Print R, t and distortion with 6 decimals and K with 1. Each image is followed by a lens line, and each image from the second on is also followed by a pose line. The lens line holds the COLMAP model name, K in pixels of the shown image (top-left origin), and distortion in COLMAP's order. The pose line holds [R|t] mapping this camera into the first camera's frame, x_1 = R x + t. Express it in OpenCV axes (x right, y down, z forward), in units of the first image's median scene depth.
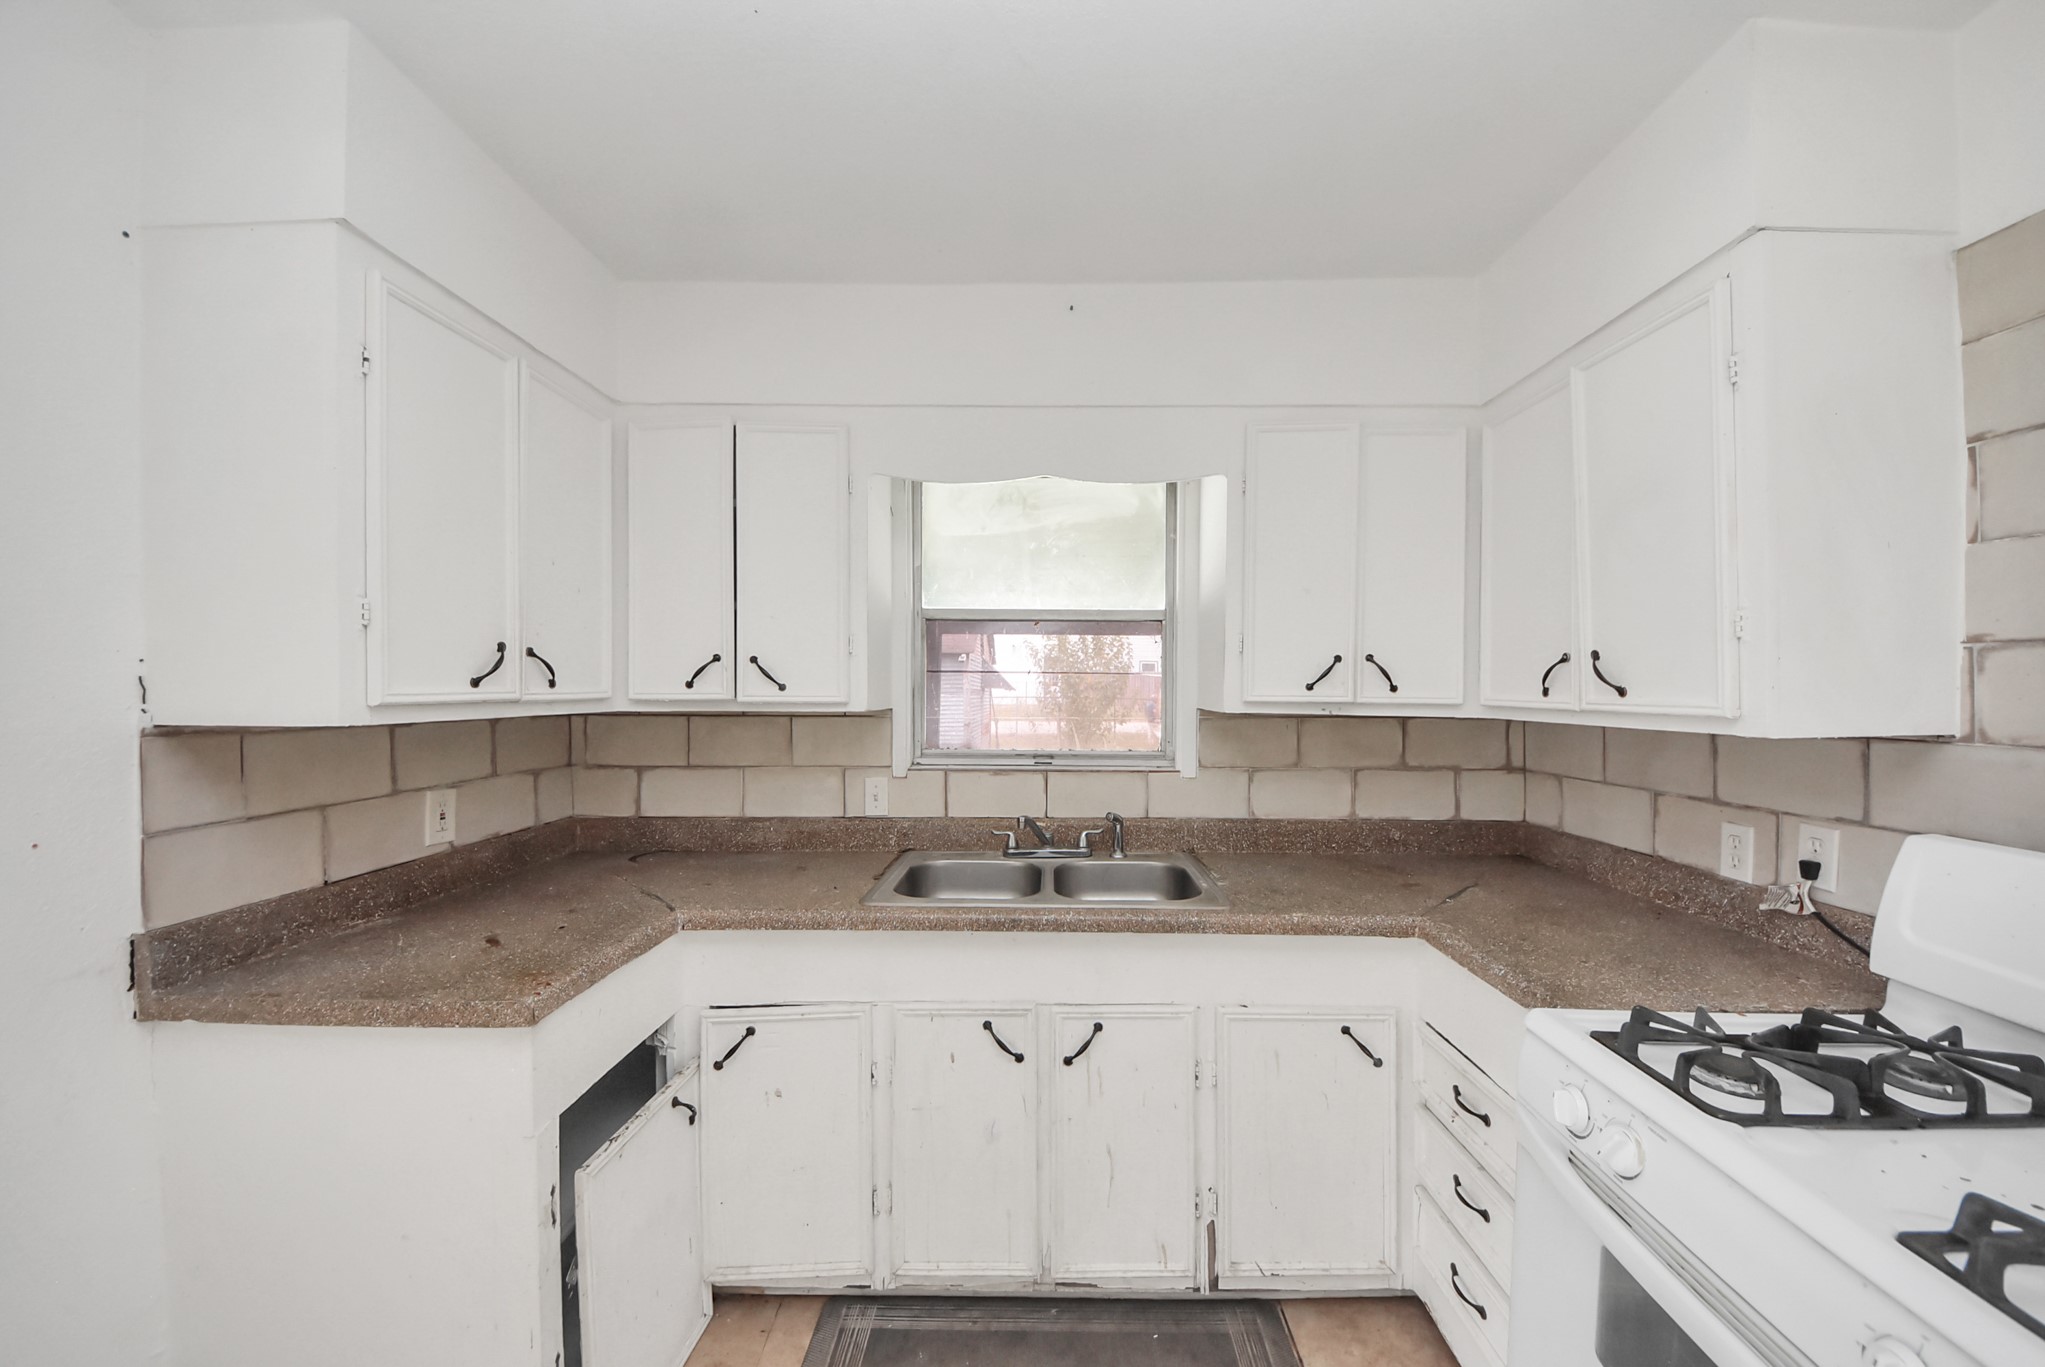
lens RADIAL K [[714.1, 0, 1056.7], [0, 714.1, 689.0], [0, 0, 1]] dist [0.038910, -0.023658]
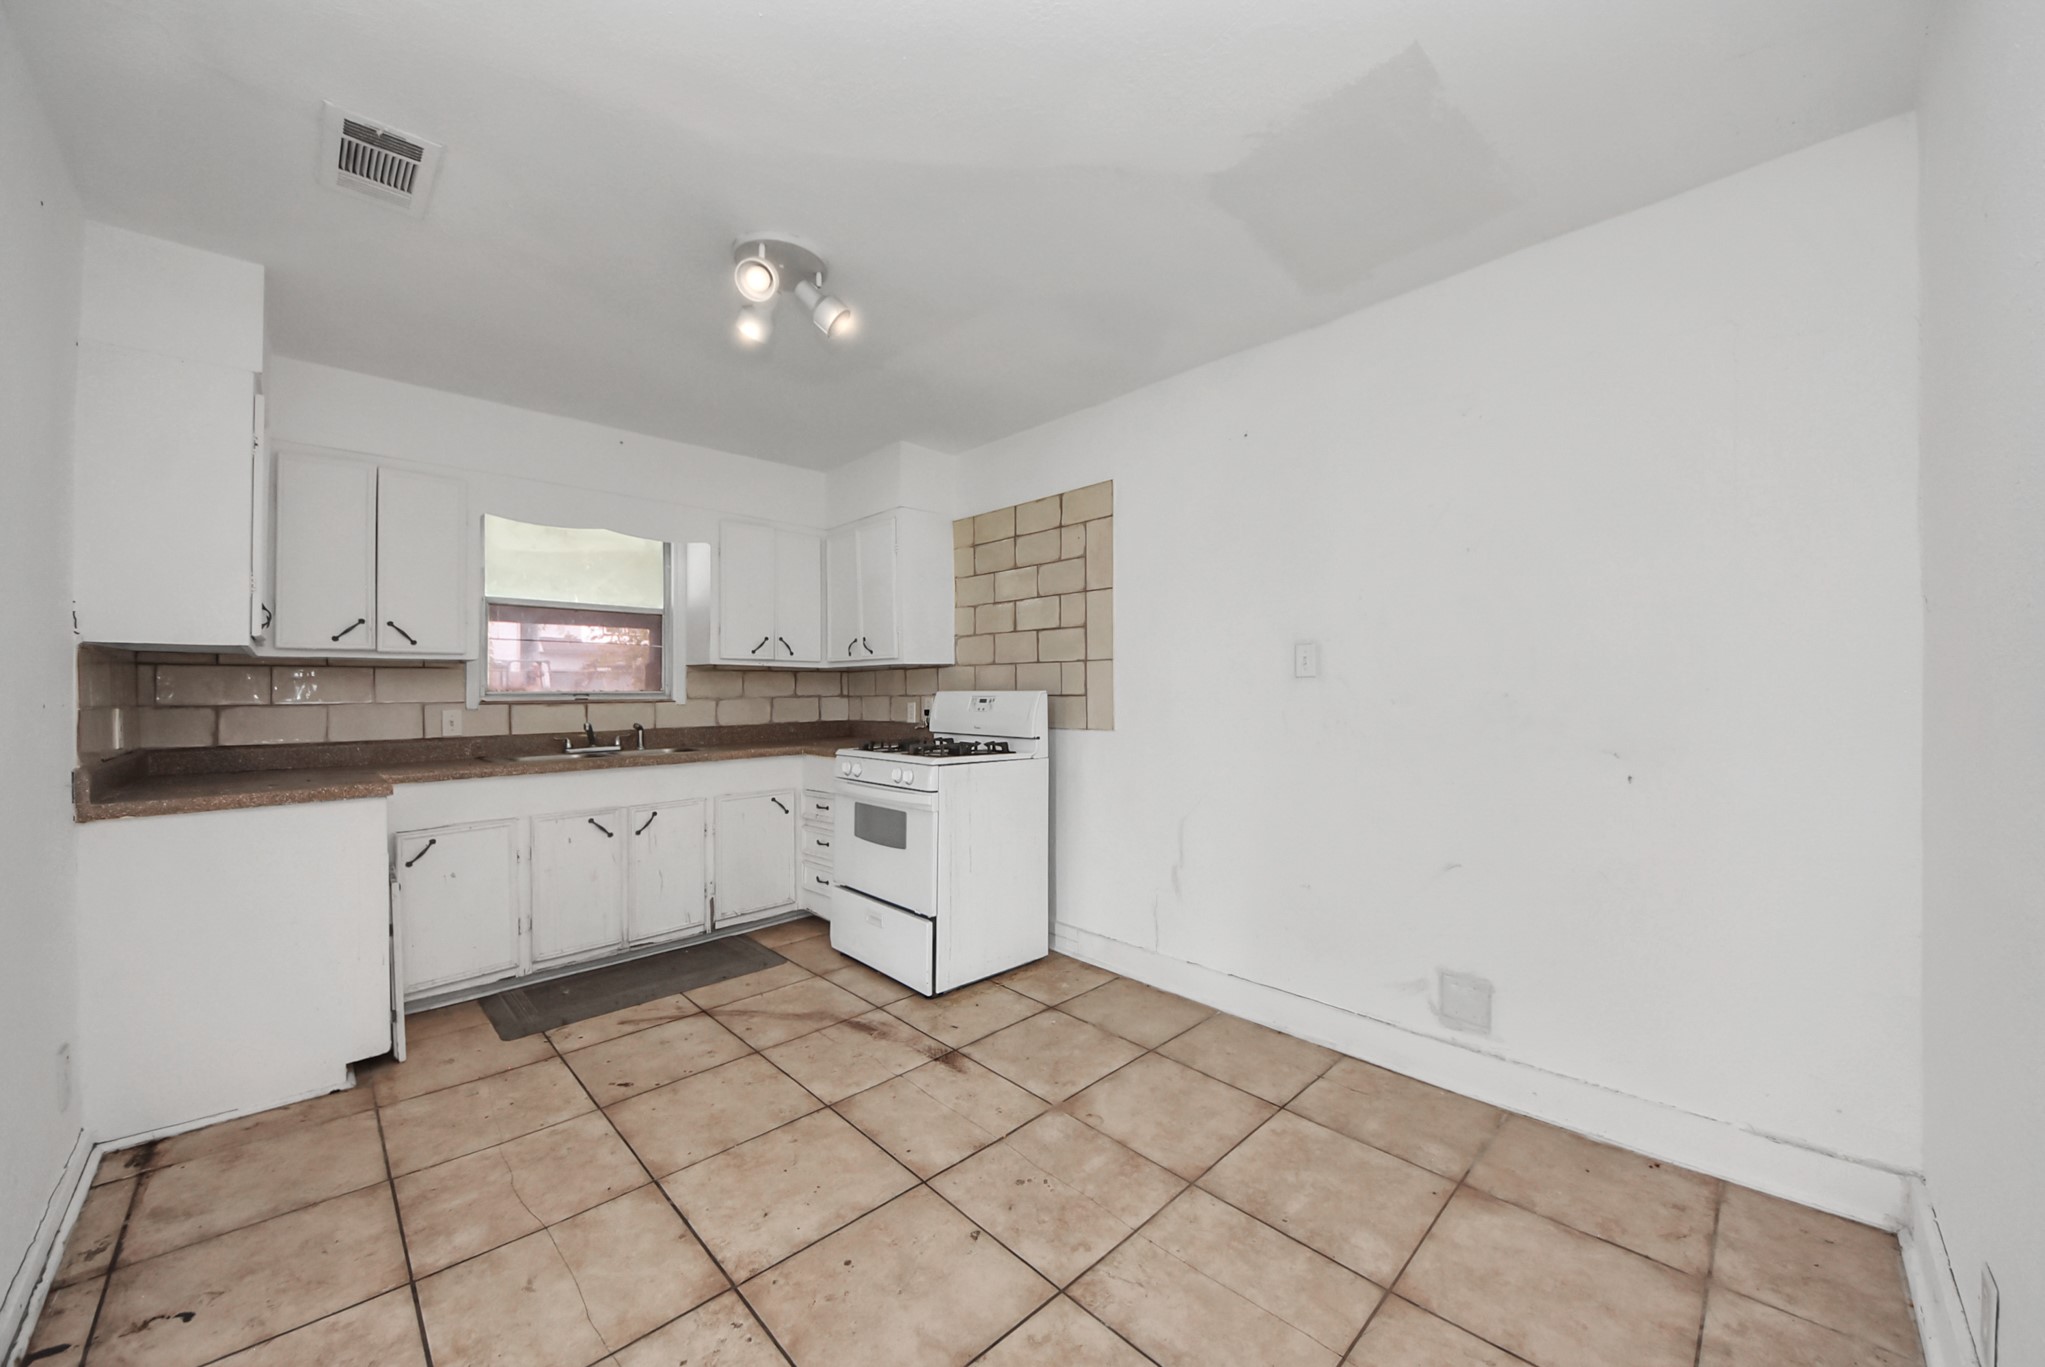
lens RADIAL K [[737.2, 0, 1037.2], [0, 737.2, 671.3], [0, 0, 1]] dist [0.036030, -0.019094]
pose [[0.711439, 0.007521, 0.702708, -0.597396], [0.015805, 0.999519, -0.026699, 0.131057], [-0.702570, 0.030101, 0.710978, -1.153316]]
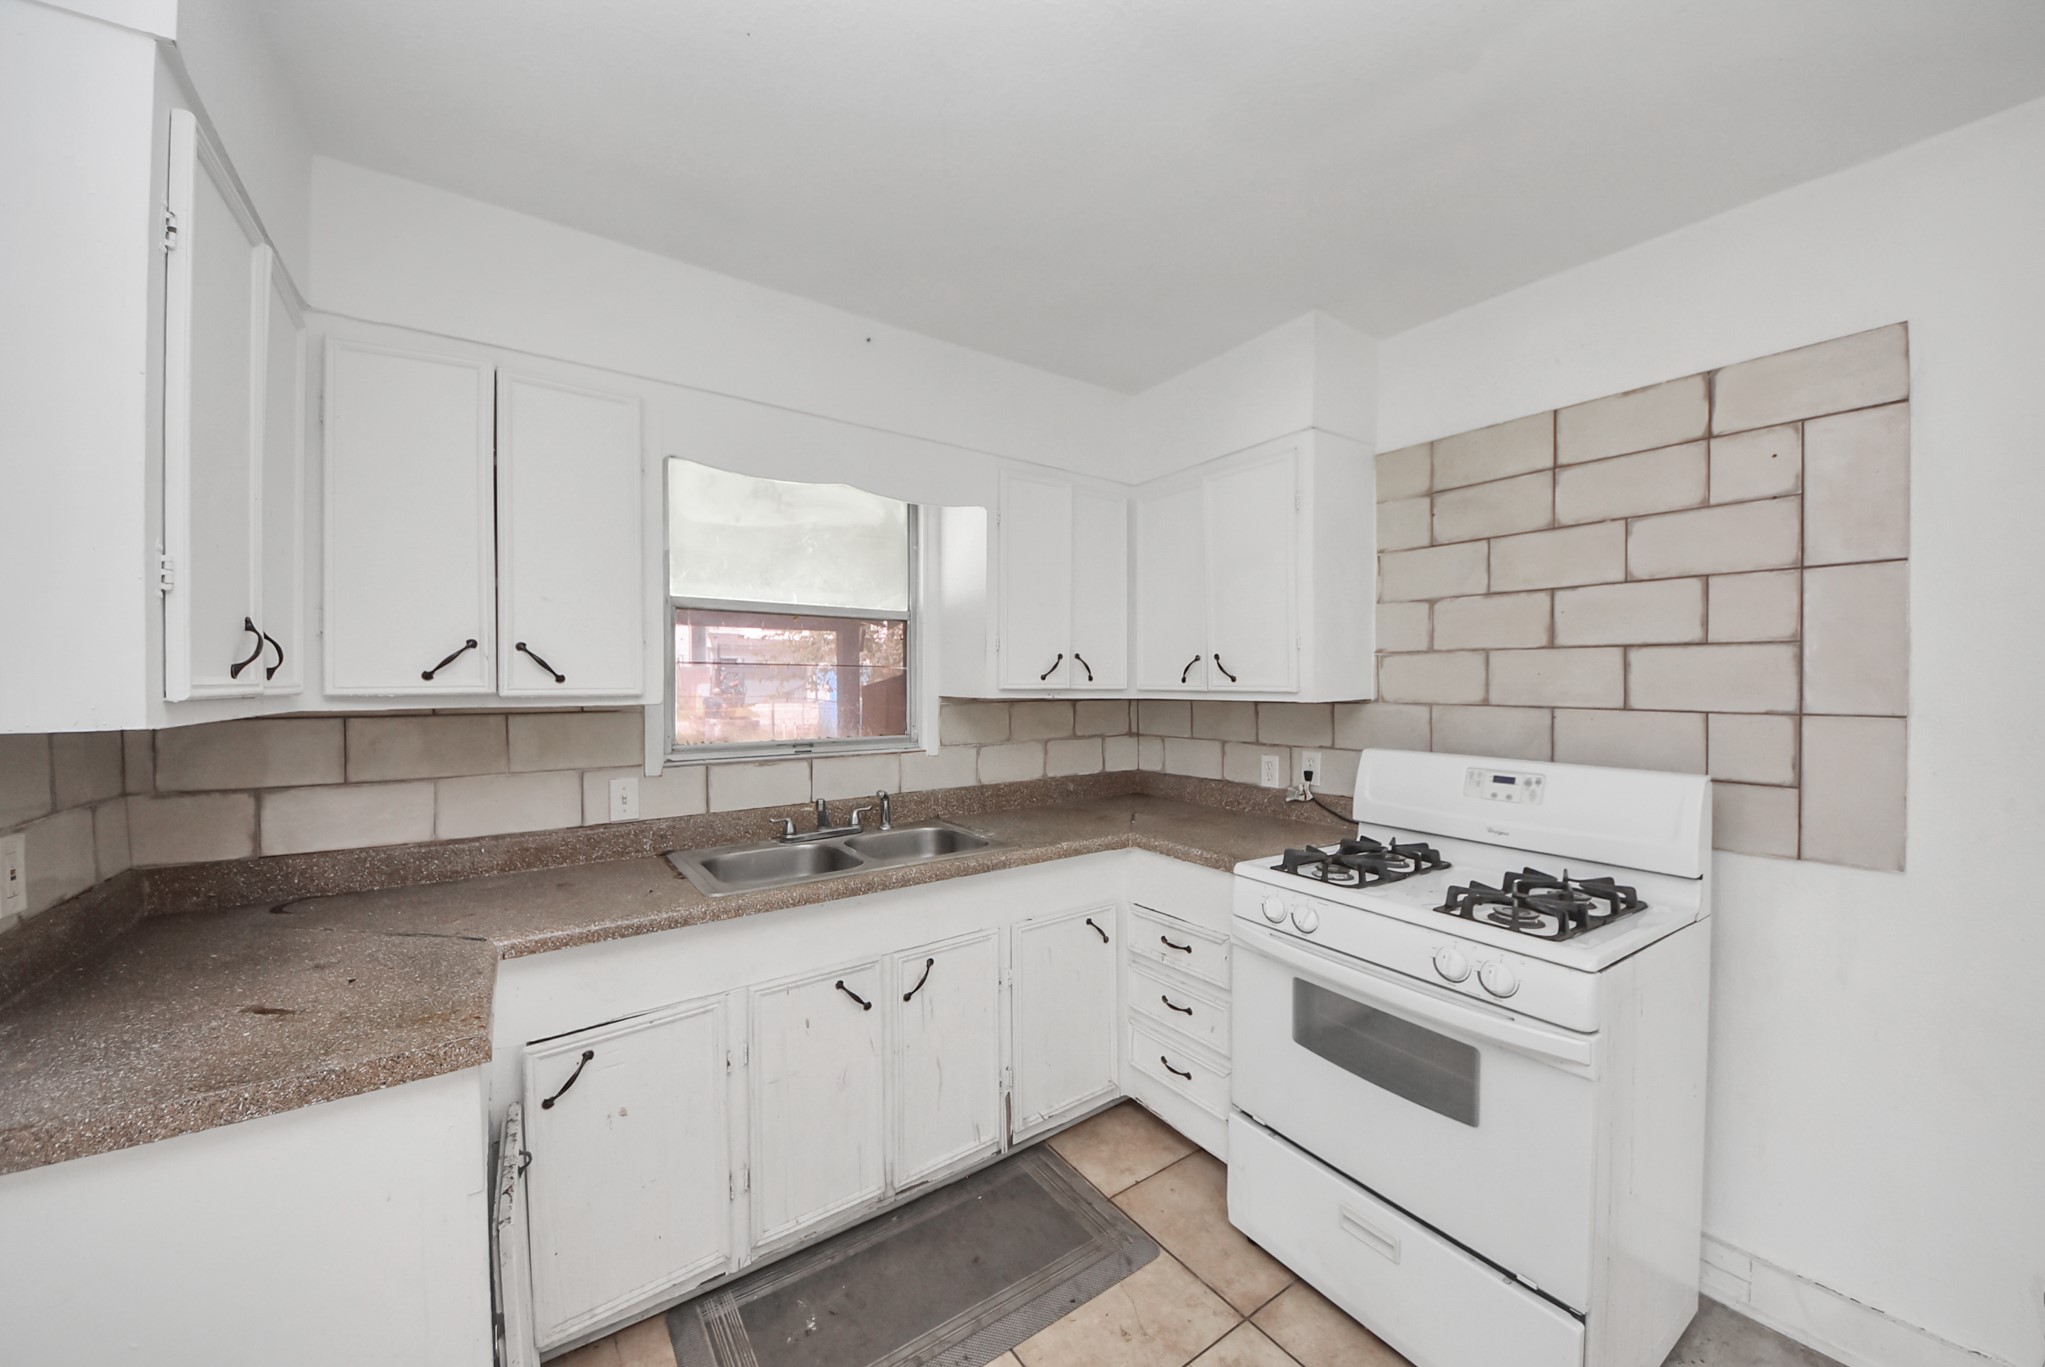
lens RADIAL K [[715.1, 0, 1027.3], [0, 715.1, 683.2], [0, 0, 1]] dist [0.031635, -0.016384]
pose [[0.818380, -0.006652, 0.574639, -0.450873], [0.008003, 0.999968, 0.000177, 0.007944], [-0.574622, 0.004454, 0.818407, -0.062038]]
